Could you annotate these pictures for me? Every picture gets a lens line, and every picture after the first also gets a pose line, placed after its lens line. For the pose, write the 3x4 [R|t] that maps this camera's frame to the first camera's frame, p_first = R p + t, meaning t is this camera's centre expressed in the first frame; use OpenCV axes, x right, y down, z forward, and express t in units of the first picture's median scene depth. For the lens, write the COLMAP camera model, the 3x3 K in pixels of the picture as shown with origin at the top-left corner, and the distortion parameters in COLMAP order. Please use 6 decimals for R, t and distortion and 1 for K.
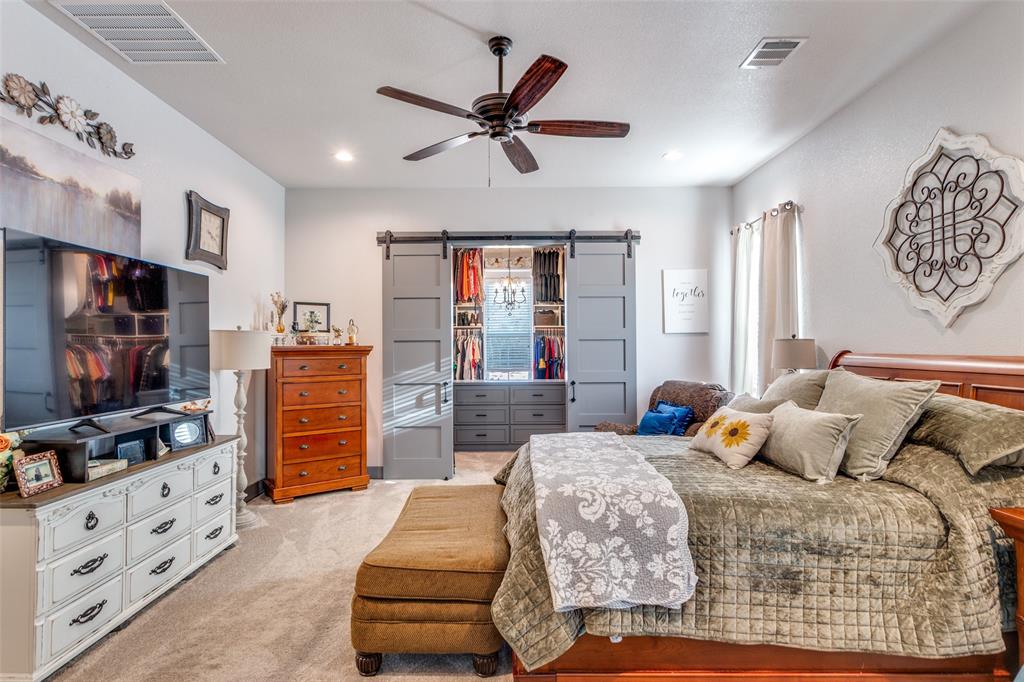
lens RADIAL K [[515.9, 0, 509.4], [0, 515.9, 340.0], [0, 0, 1]] dist [-0.002765, 0.000541]
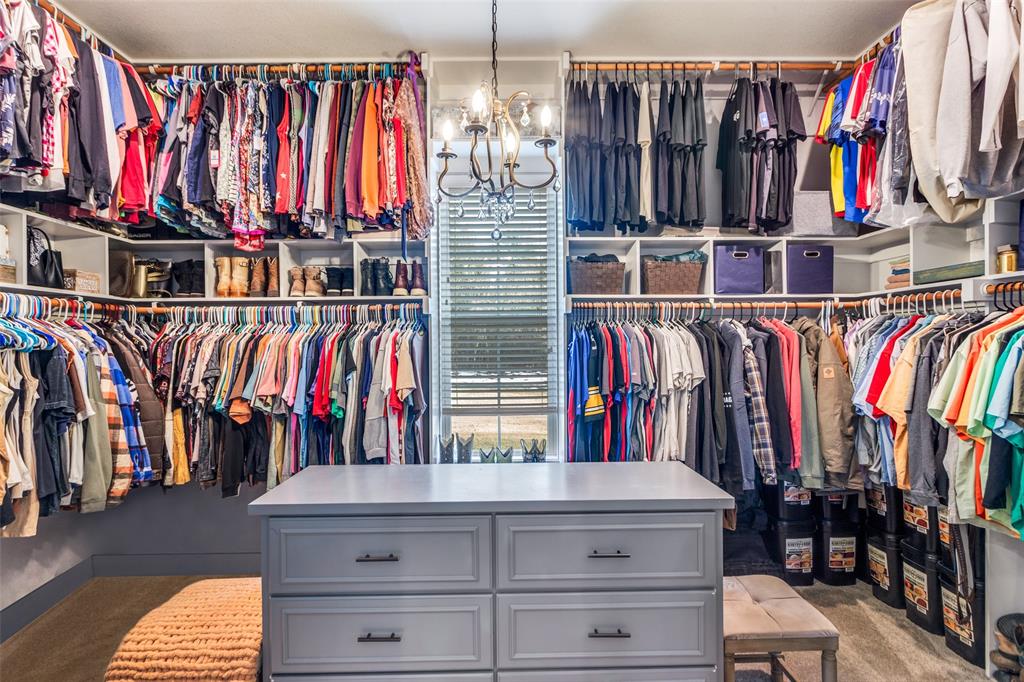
lens RADIAL K [[515.9, 0, 509.4], [0, 515.9, 340.0], [0, 0, 1]] dist [-0.002765, 0.000541]
pose [[0.999936, -0.000694, 0.011333, 0.003335], [0.000592, 0.999960, 0.008936, 0.001631], [-0.011338, -0.008929, 0.999896, 0.649936]]
